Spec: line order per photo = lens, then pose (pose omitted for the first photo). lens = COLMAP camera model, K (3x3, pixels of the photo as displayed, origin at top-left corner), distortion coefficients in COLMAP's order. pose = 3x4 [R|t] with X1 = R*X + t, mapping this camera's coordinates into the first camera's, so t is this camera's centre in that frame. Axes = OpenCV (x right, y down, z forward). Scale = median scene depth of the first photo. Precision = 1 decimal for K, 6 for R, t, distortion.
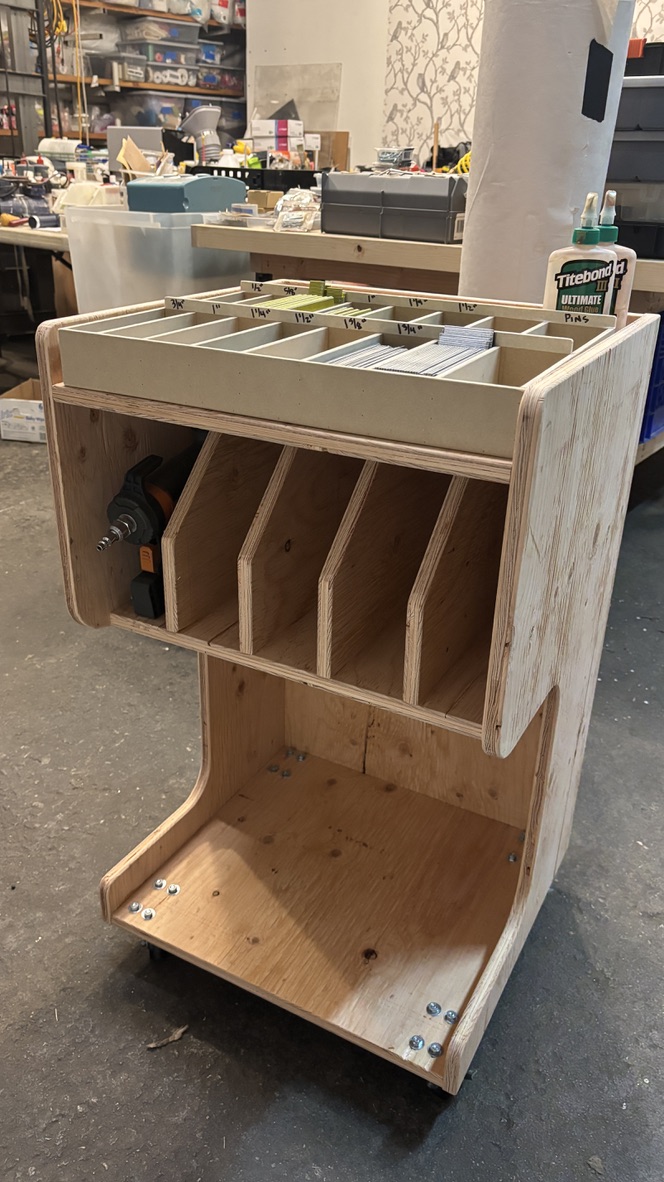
lens RADIAL K [[907.9, 0, 332.0], [0, 907.9, 591.0], [0, 0, 1]] dist [-0.002449, 0.052175]
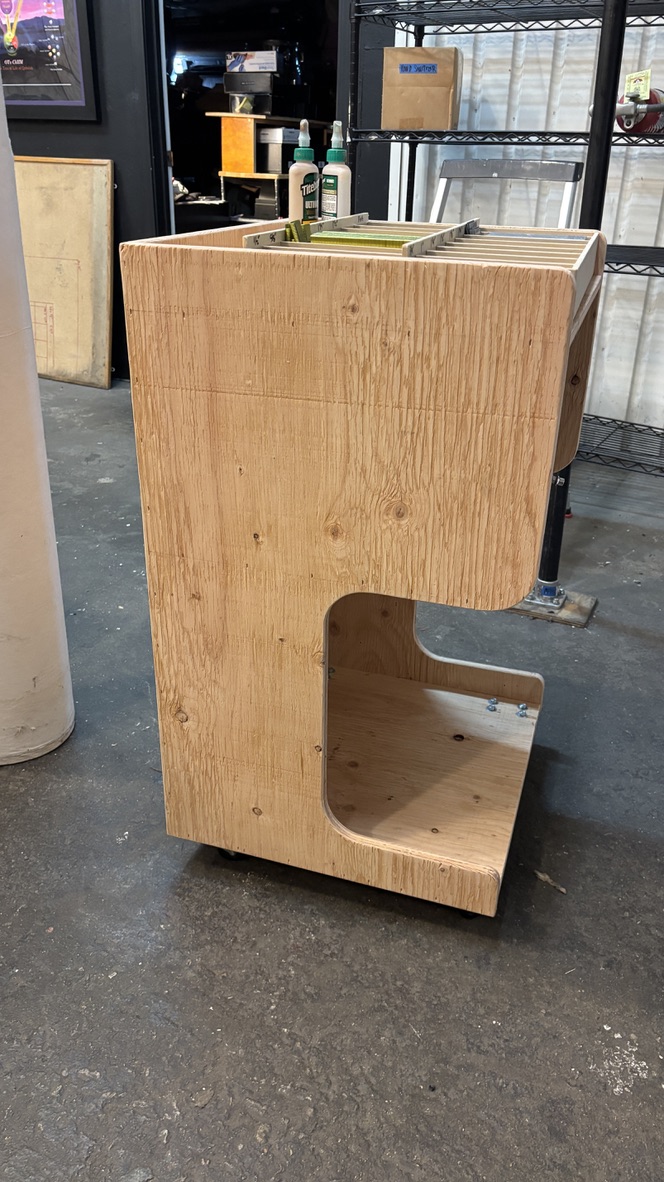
lens RADIAL K [[907.9, 0, 332.0], [0, 907.9, 591.0], [0, 0, 1]] dist [-0.002449, 0.052175]
pose [[-0.175385, -0.457363, 0.871814, -0.943219], [0.411187, 0.770574, 0.486971, -0.447845], [-0.894520, 0.443886, 0.052914, 1.010975]]
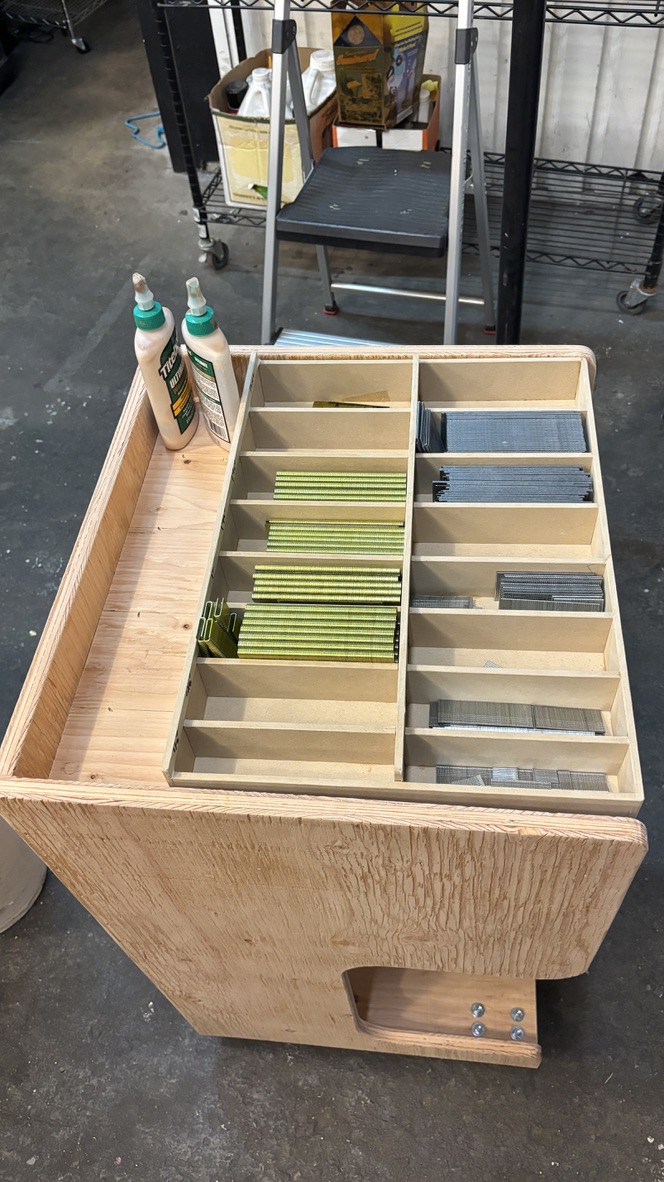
lens RADIAL K [[929.3, 0, 332.0], [0, 929.3, 591.0], [0, 0, 1]] dist [0.002357, -0.002670]
pose [[-0.390905, -0.735503, 0.553379, -0.363641], [0.464174, 0.361641, 0.808553, -0.781868], [-0.794818, 0.572932, 0.200035, 0.724625]]
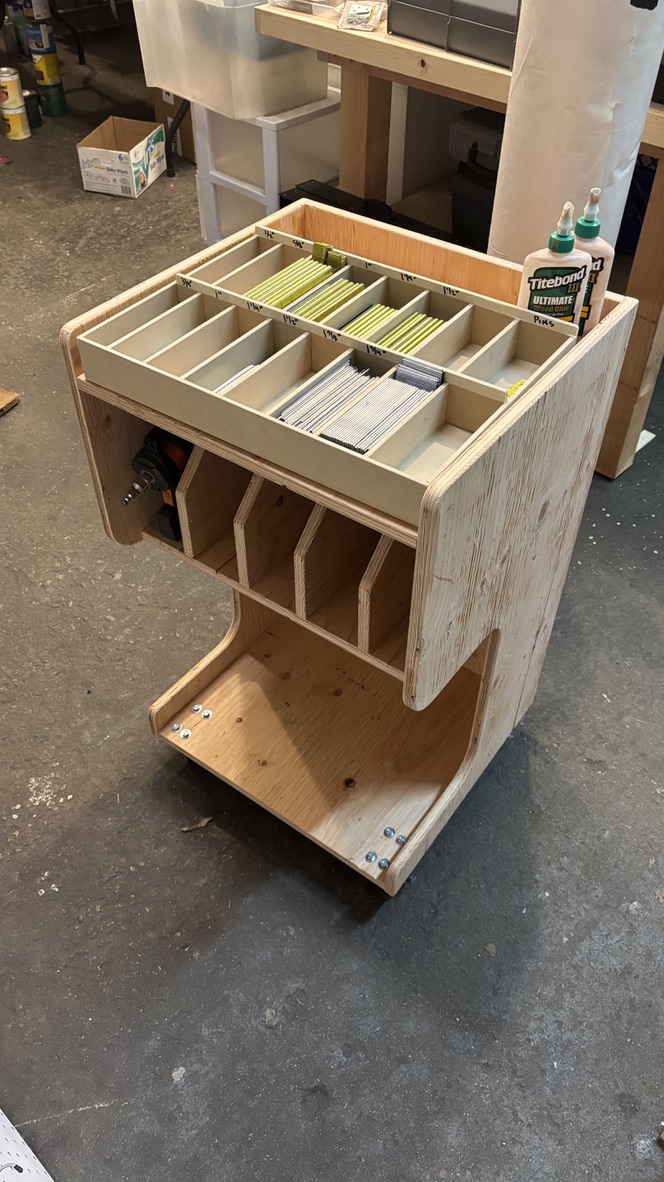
lens RADIAL K [[899.4, 0, 332.0], [0, 899.4, 591.0], [0, 0, 1]] dist [0.074049, -0.079644]
pose [[0.991011, 0.079293, -0.107745, 0.135749], [-0.038729, 0.940968, 0.336273, -0.295612], [0.128049, -0.329077, 0.935581, -0.121275]]
